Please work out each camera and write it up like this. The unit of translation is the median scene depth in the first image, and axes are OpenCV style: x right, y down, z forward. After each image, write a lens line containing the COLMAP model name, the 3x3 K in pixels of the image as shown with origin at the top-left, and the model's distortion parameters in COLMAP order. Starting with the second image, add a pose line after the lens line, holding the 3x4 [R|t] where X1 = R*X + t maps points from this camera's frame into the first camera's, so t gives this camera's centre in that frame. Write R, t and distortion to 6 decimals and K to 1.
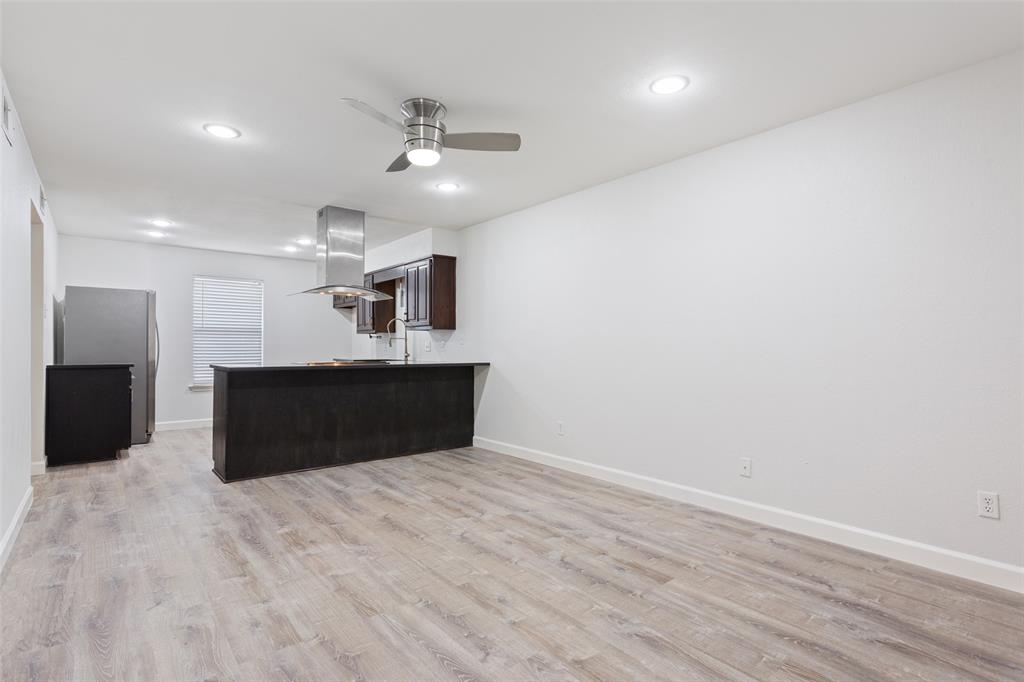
lens RADIAL K [[503.7, 0, 535.4], [0, 503.7, 352.7], [0, 0, 1]] dist [0.000152, 0.000775]
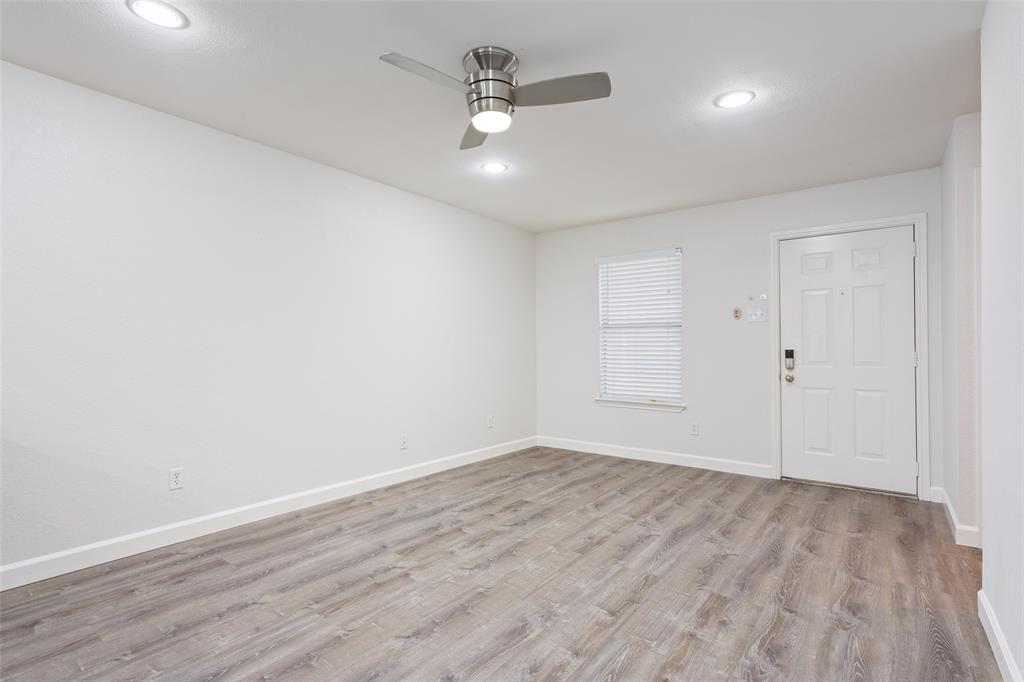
lens RADIAL K [[503.7, 0, 501.9], [0, 503.7, 338.6], [0, 0, 1]] dist [0.000152, 0.000775]
pose [[-0.203043, 0.019175, 0.978982, -0.991992], [0.011294, 0.999788, -0.017240, -0.013537], [-0.979105, 0.007556, -0.203217, 1.107025]]
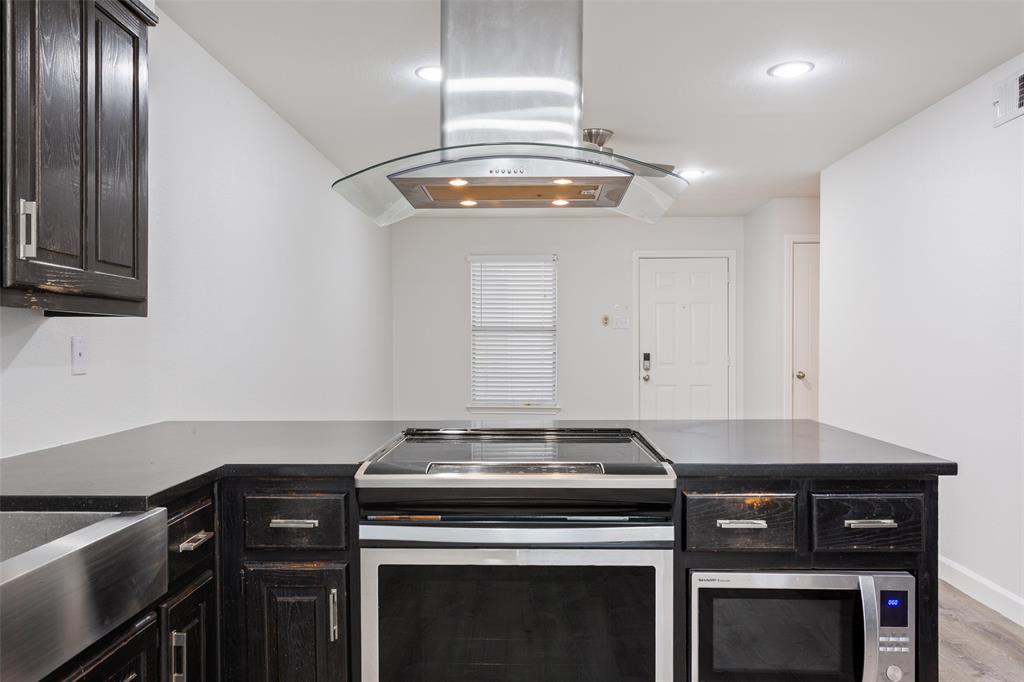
lens RADIAL K [[750.6, 0, 516.4], [0, 750.6, 347.0], [0, 0, 1]] dist [-0.006918, -0.000320]
pose [[-0.744311, -0.004566, 0.667818, -1.093667], [0.009685, 0.999798, 0.017629, -0.067695], [-0.667763, 0.019589, -0.744116, 2.166143]]
